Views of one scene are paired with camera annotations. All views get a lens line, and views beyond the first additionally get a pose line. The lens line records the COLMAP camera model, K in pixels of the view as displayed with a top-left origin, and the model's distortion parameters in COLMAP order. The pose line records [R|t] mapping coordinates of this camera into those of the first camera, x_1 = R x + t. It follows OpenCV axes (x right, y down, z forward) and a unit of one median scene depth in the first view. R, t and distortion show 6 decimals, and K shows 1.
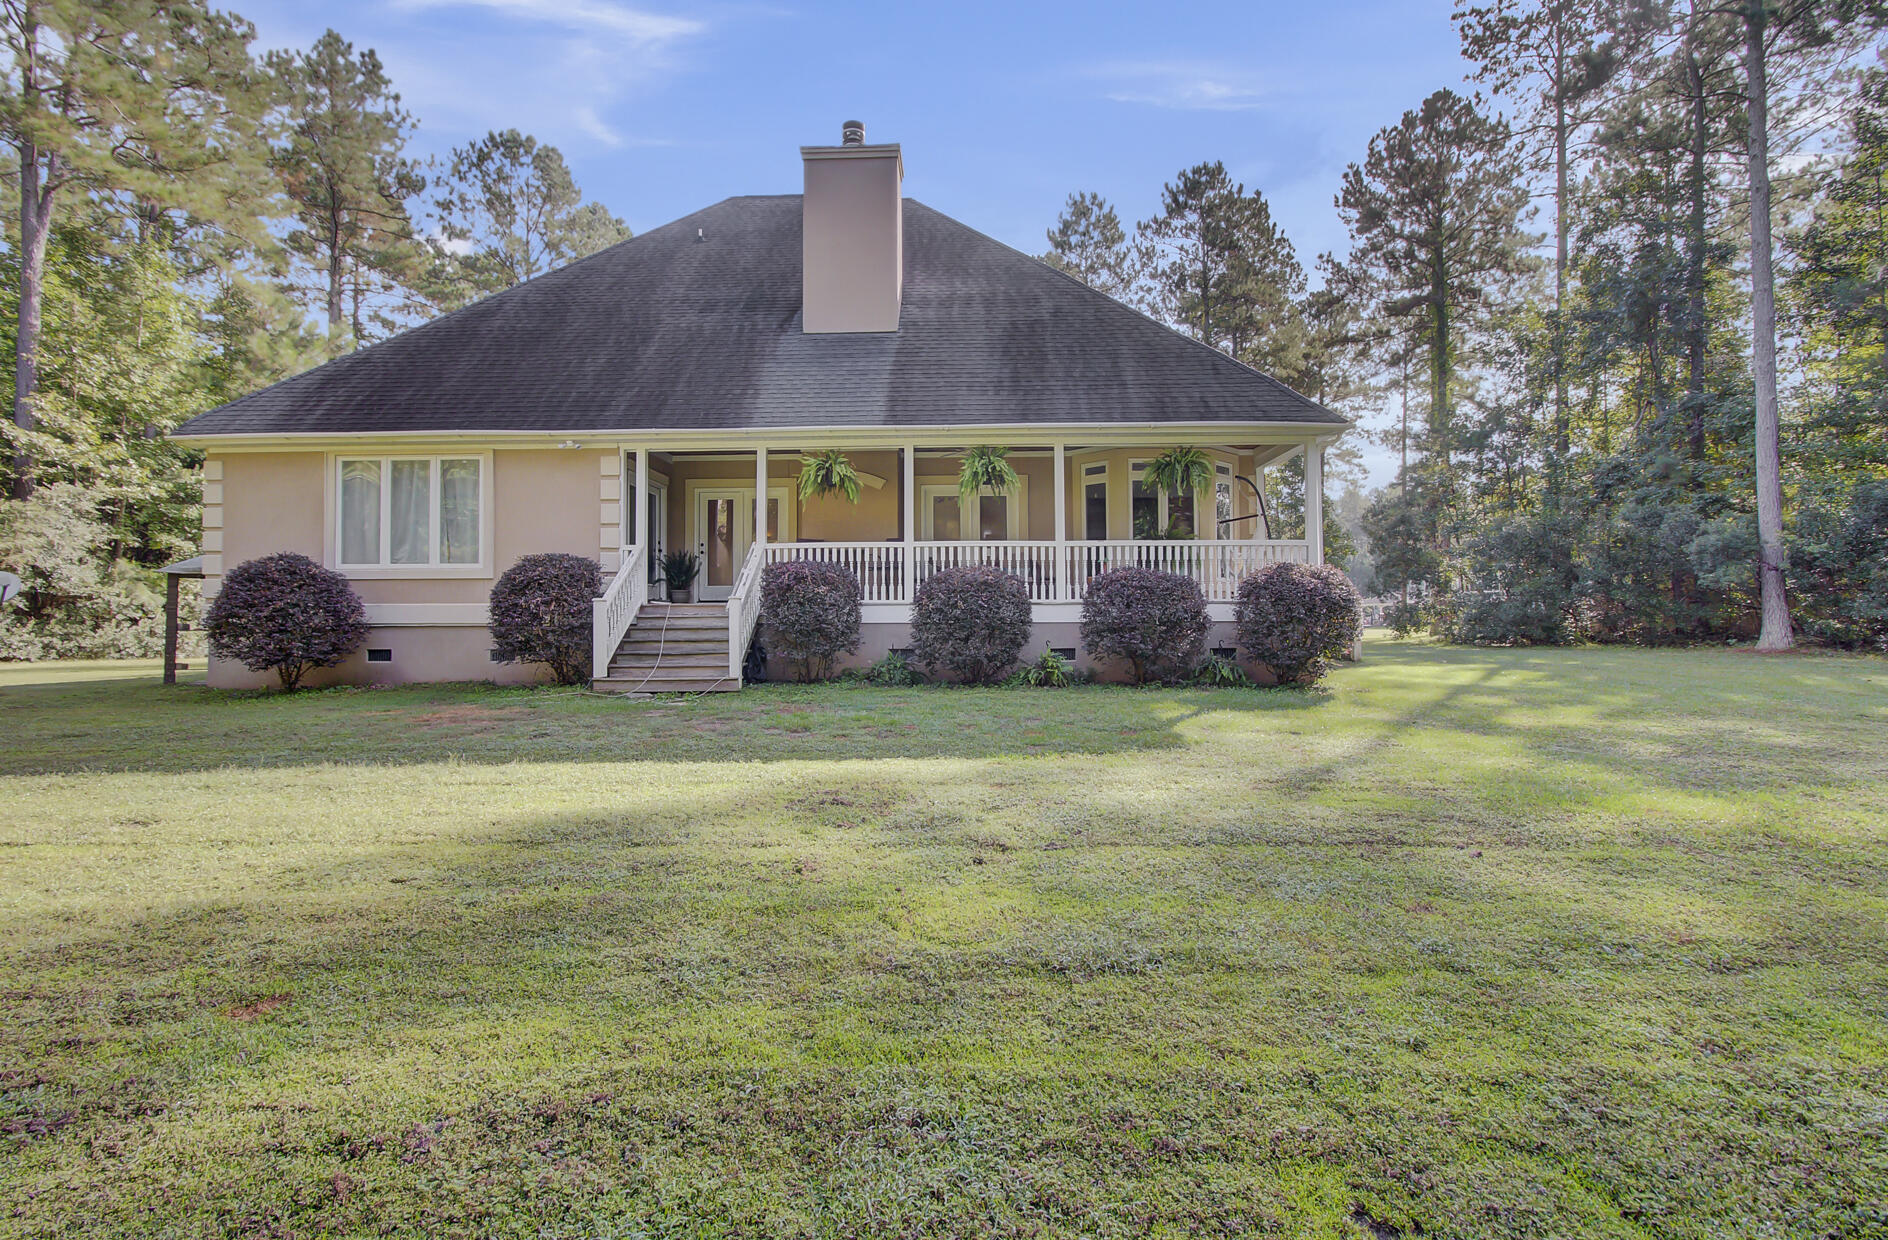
lens RADIAL K [[875.0, 0, 946.1], [0, 875.0, 616.9], [0, 0, 1]] dist [-0.003021, -0.000496]
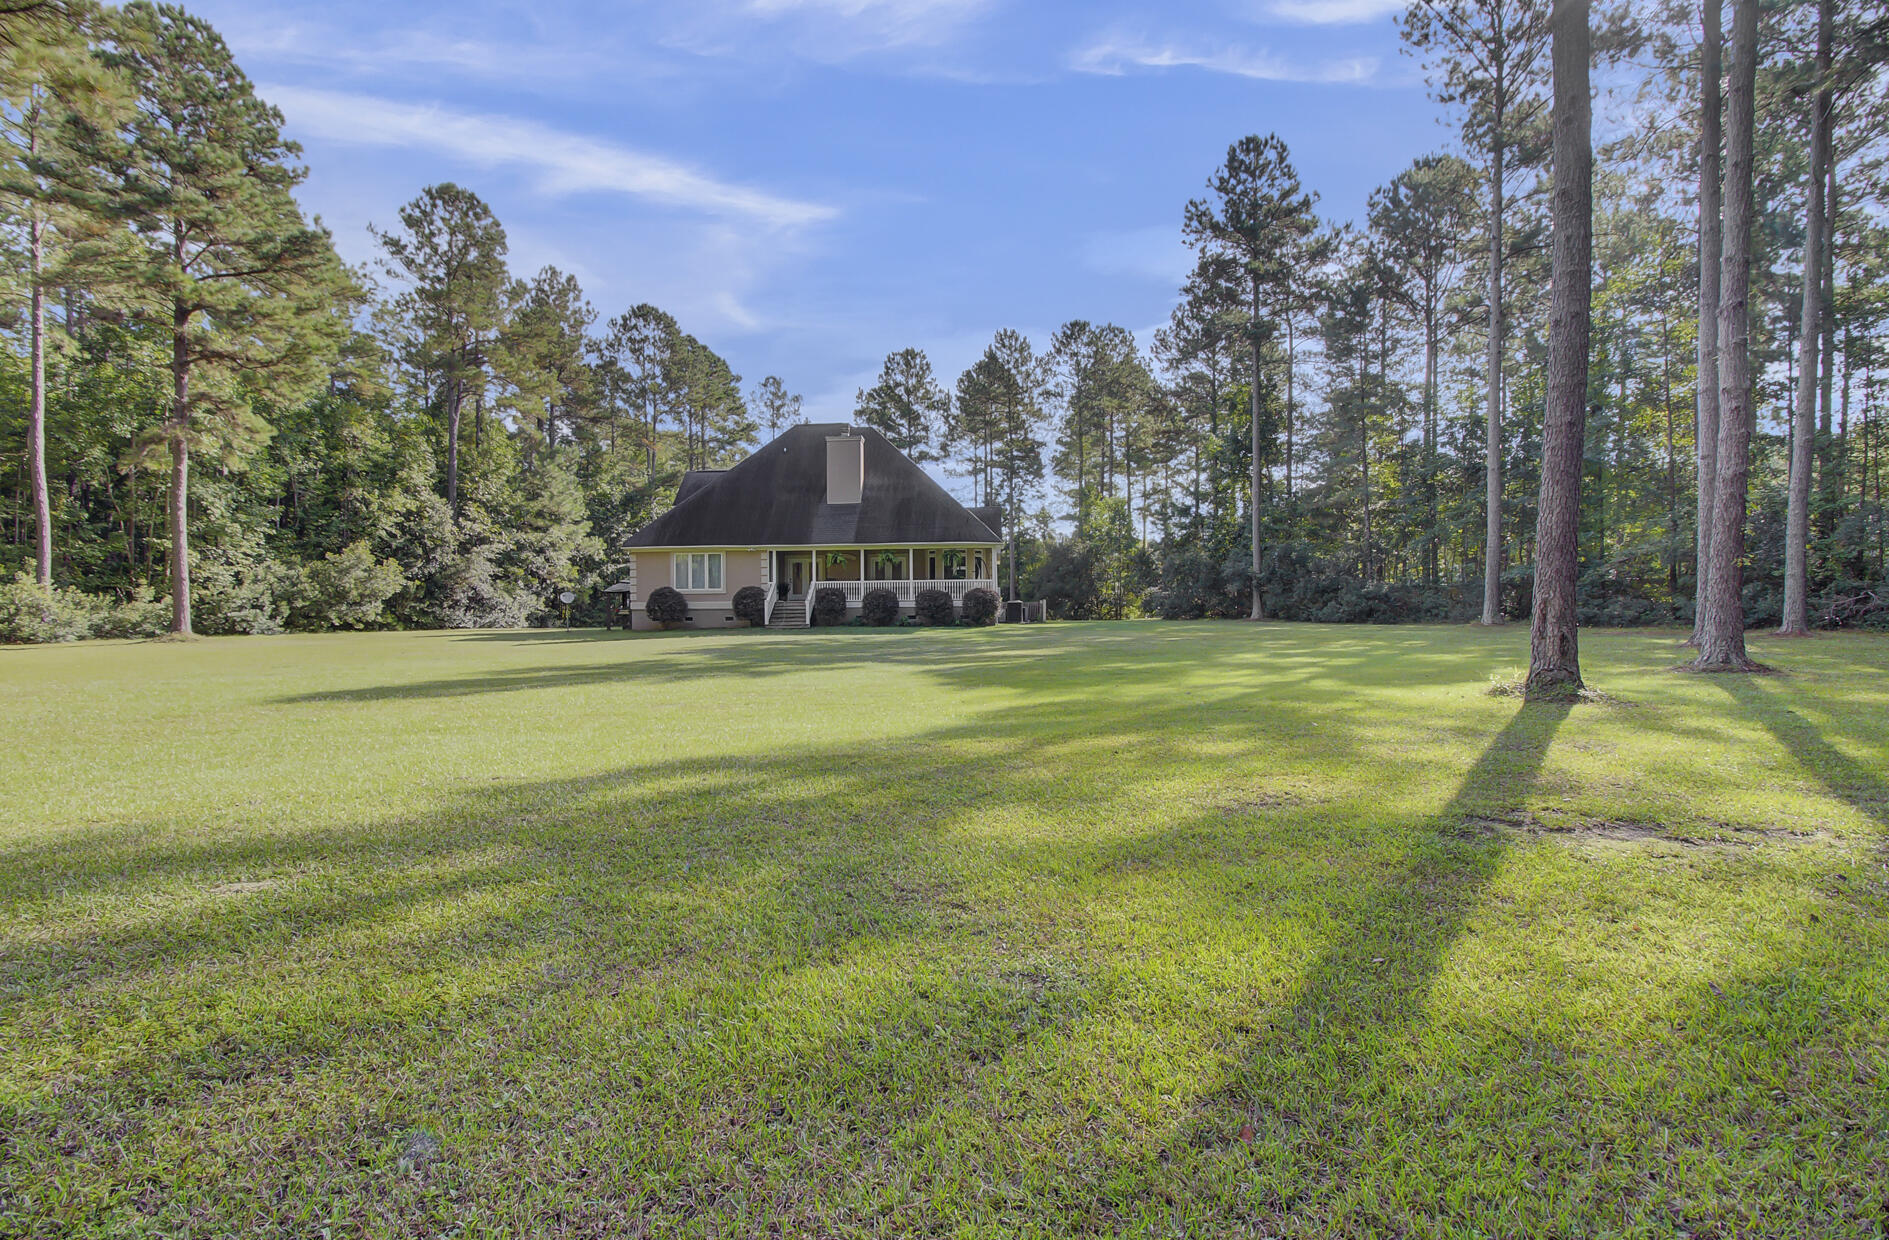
lens RADIAL K [[875.5, 0, 943.2], [0, 875.5, 616.9], [0, 0, 1]] dist [-0.003021, -0.000496]
pose [[0.999535, -0.004549, -0.030151, 0.335536], [0.004747, 0.999968, 0.006495, 0.022499], [0.030120, -0.006635, 0.999524, -2.078997]]
